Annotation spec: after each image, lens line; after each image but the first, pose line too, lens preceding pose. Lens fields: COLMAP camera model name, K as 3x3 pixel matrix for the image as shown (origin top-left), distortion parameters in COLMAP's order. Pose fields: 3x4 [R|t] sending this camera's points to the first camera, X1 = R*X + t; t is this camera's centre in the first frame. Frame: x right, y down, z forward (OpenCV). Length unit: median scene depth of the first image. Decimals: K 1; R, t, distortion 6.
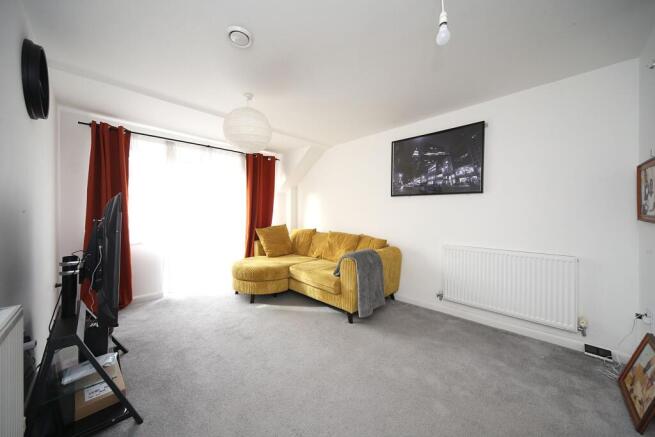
lens RADIAL K [[231.2, 0, 328.4], [0, 231.2, 214.5], [0, 0, 1]] dist [0.001018, 0.000028]
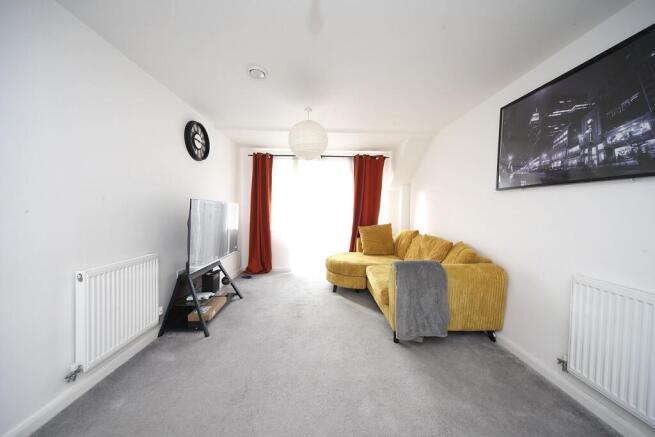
lens RADIAL K [[227.1, 0, 326.5], [0, 227.1, 218.6], [0, 0, 1]] dist [0.000507, -0.000116]
pose [[0.722904, 0.036761, -0.689970, 0.402436], [-0.018623, 0.999258, 0.033727, -0.009844], [0.690697, -0.011532, 0.723052, 0.188092]]
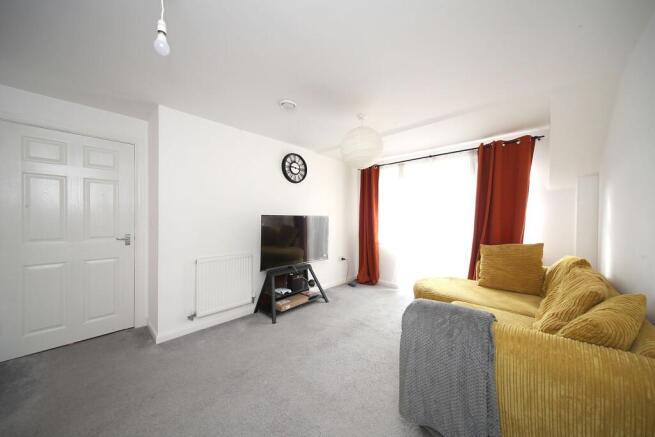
lens RADIAL K [[227.1, 0, 326.5], [0, 227.1, 218.6], [0, 0, 1]] dist [0.000507, -0.000116]
pose [[0.026500, 0.004488, -0.999639, 0.558483], [-0.008671, 0.999953, 0.004259, -0.028658], [0.999611, 0.008555, 0.026537, 0.633817]]
